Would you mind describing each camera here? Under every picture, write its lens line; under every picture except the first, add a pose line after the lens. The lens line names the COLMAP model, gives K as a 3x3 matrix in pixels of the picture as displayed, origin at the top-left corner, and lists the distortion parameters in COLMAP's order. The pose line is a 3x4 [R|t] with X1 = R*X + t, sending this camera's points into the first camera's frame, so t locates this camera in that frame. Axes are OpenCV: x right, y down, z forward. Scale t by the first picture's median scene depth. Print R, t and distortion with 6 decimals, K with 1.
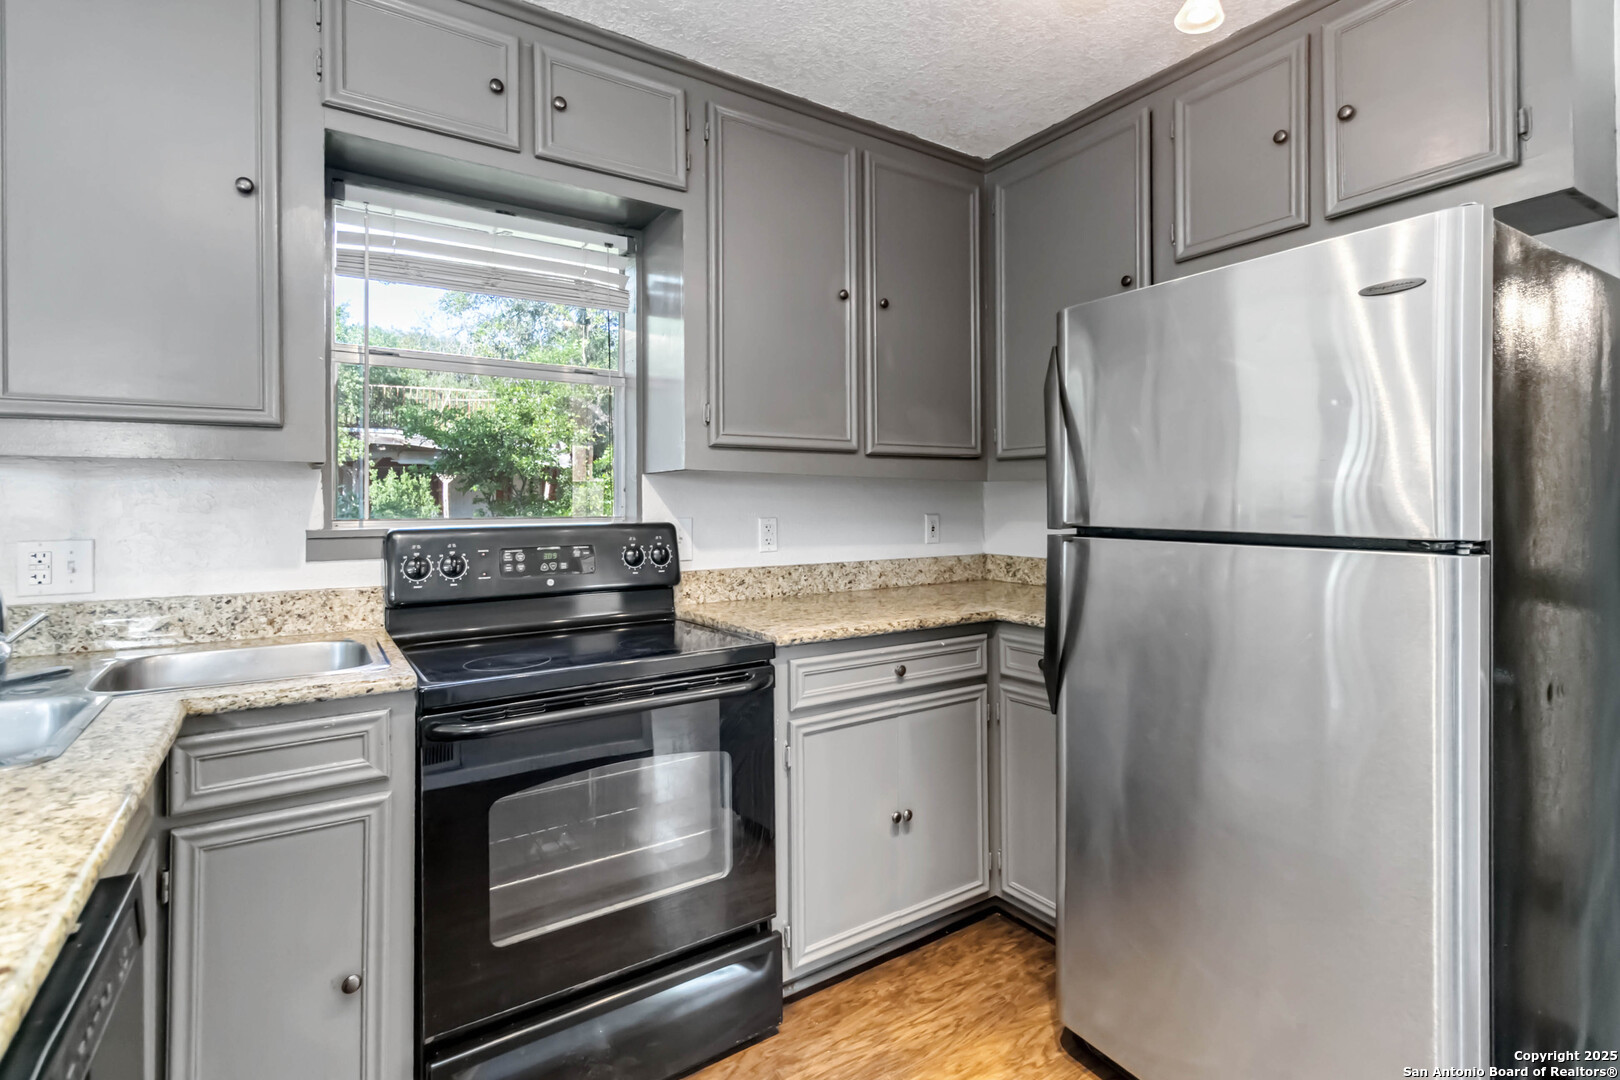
lens RADIAL K [[758.0, 0, 821.7], [0, 758.0, 504.5], [0, 0, 1]] dist [-0.006945, 0.003369]
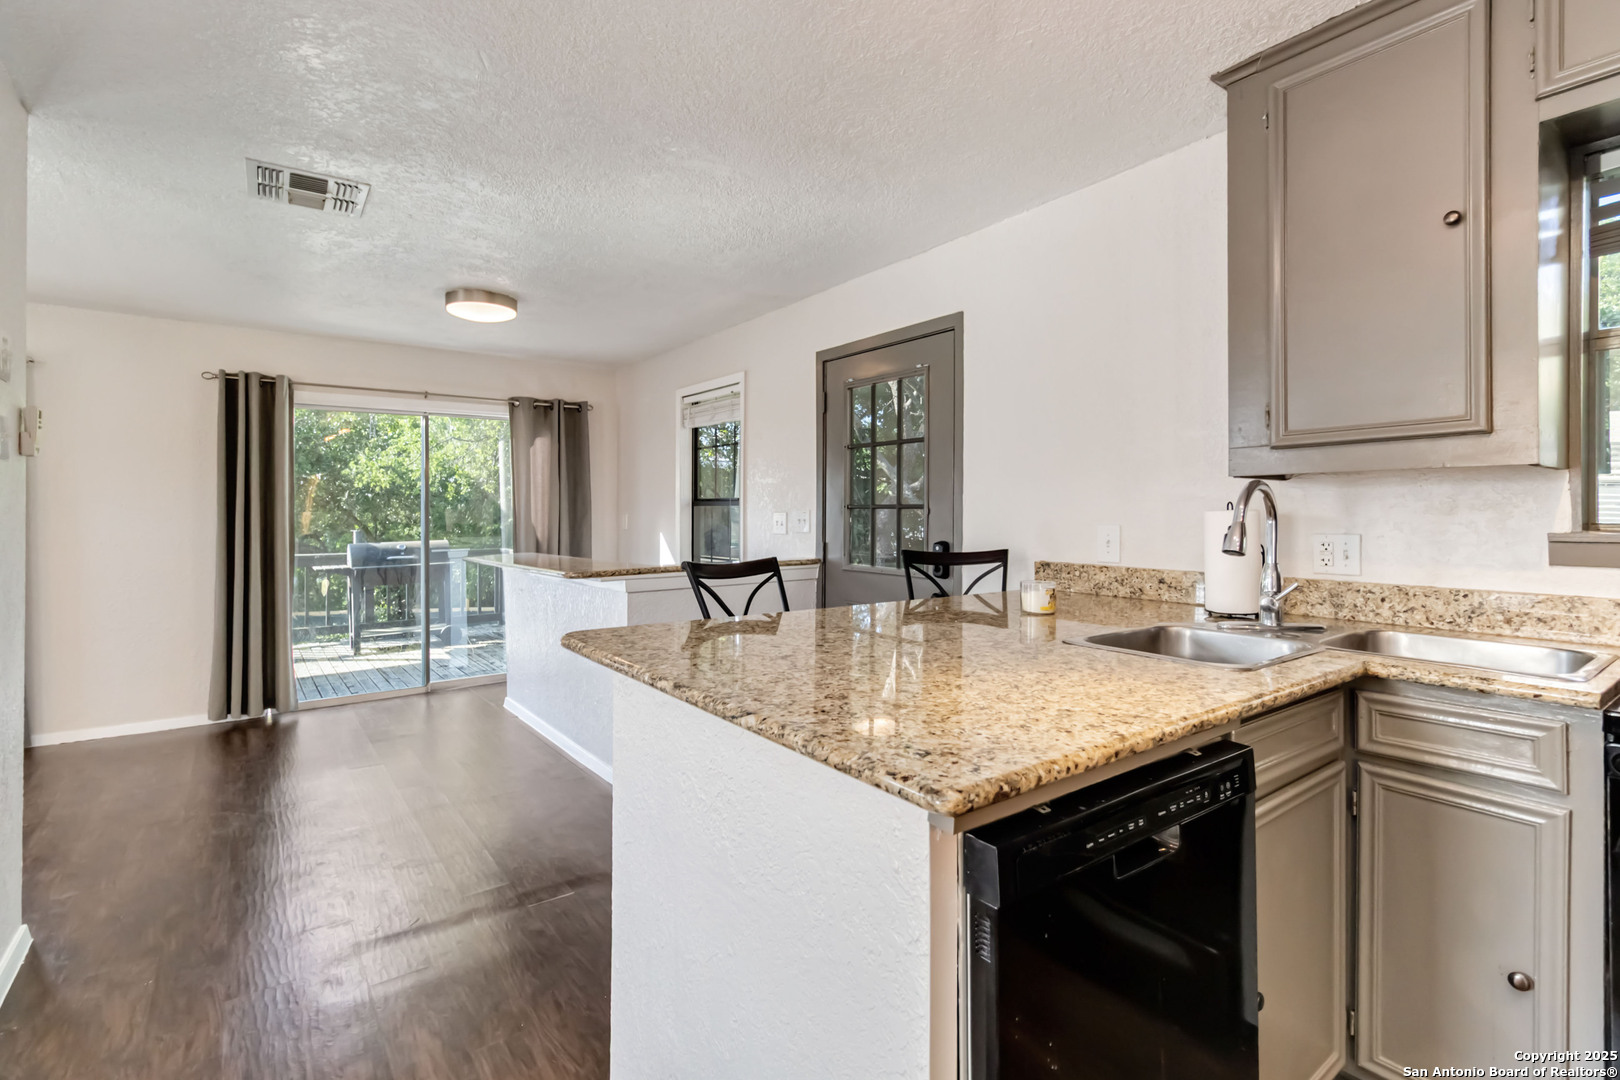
lens RADIAL K [[758.0, 0, 805.3], [0, 758.0, 515.0], [0, 0, 1]] dist [-0.006945, 0.003369]
pose [[0.032292, 0.007643, -0.999449, 0.229099], [0.003392, 0.999964, 0.007756, 0.000007], [0.999473, -0.003641, 0.032265, 0.010664]]
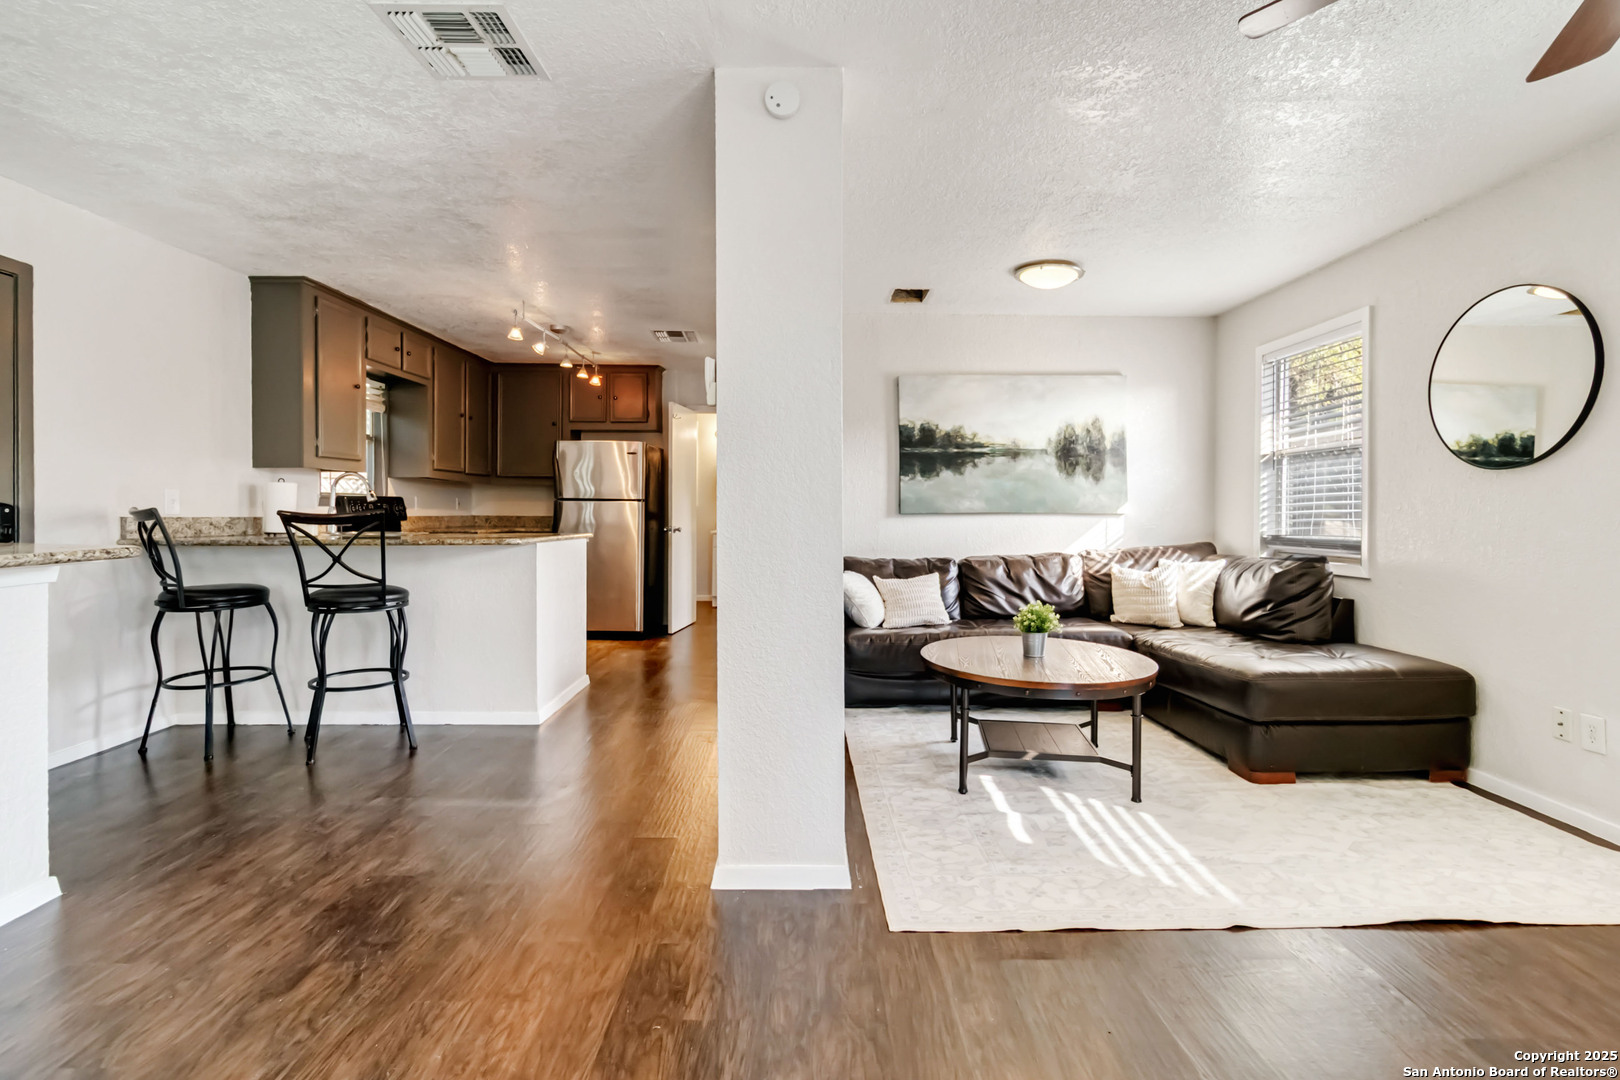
lens RADIAL K [[758.0, 0, 804.8], [0, 758.0, 510.4], [0, 0, 1]] dist [-0.006945, 0.003369]
pose [[0.574154, 0.004726, 0.818734, -1.689329], [0.000009, 0.999983, -0.005778, 0.093629], [-0.818748, 0.003325, 0.574144, -1.775642]]
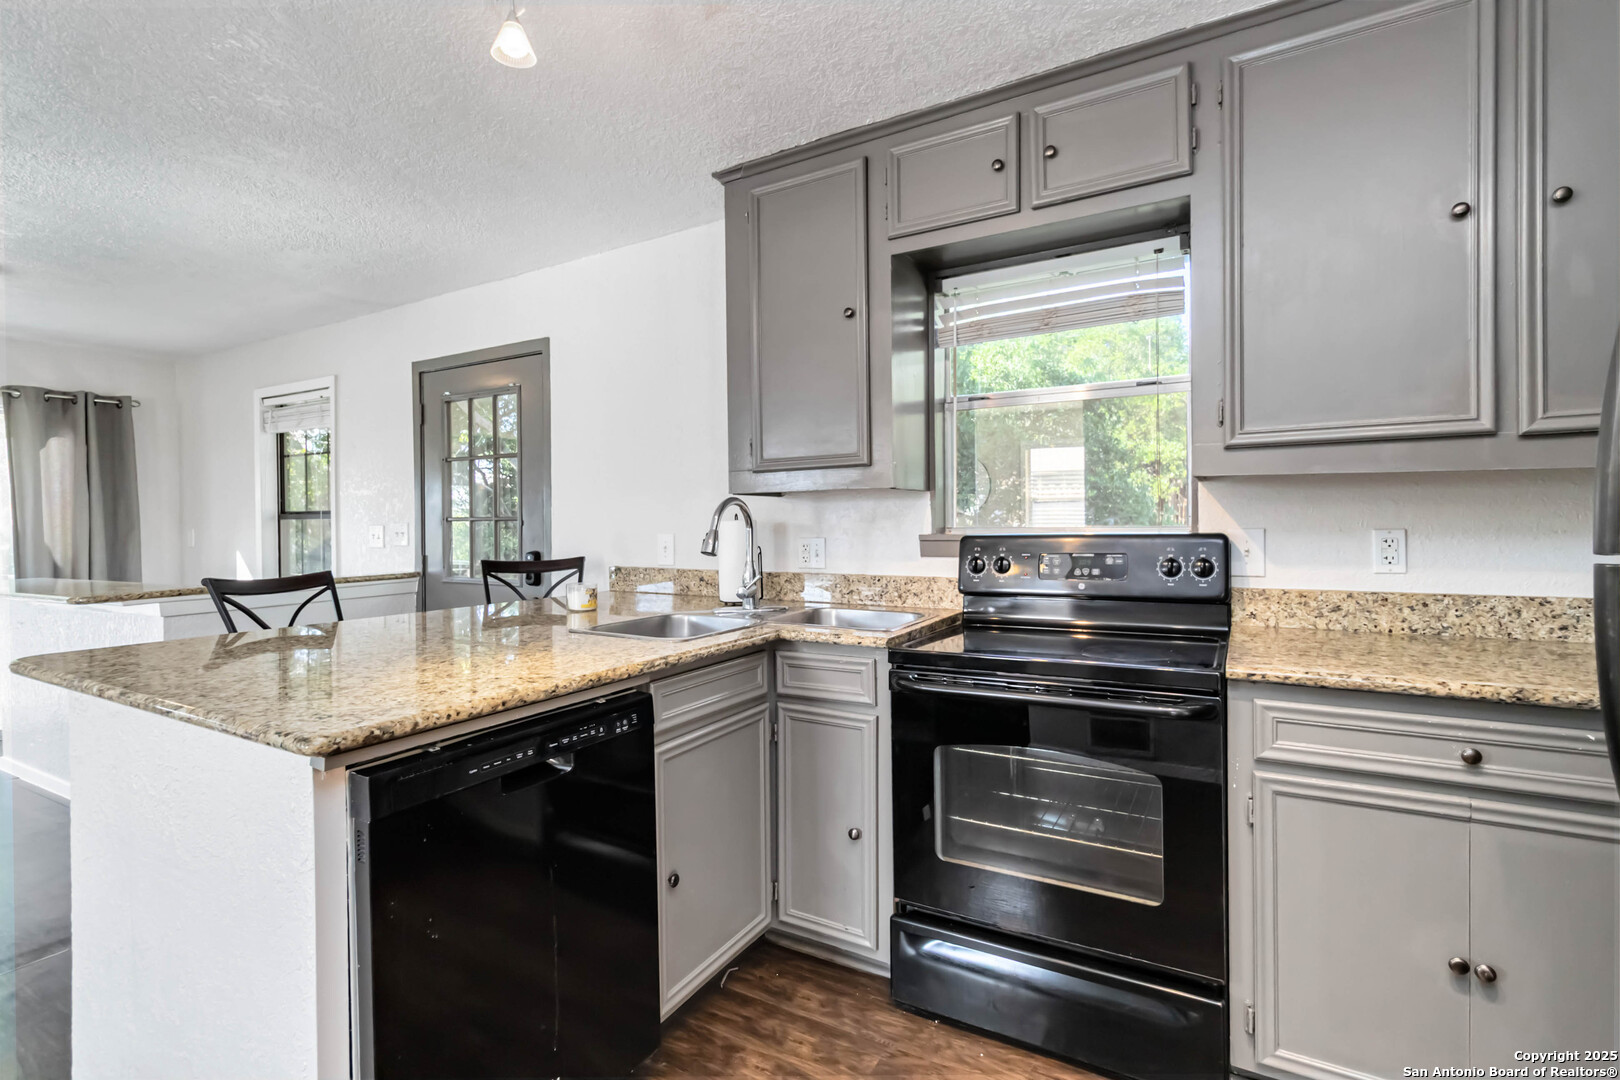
lens RADIAL K [[758.0, 0, 819.1], [0, 758.0, 533.0], [0, 0, 1]] dist [-0.006945, 0.003369]
pose [[0.437976, 0.014204, -0.898875, 0.455395], [0.010588, 0.999724, 0.020957, -0.000883], [0.898925, -0.018696, 0.437704, 0.183261]]
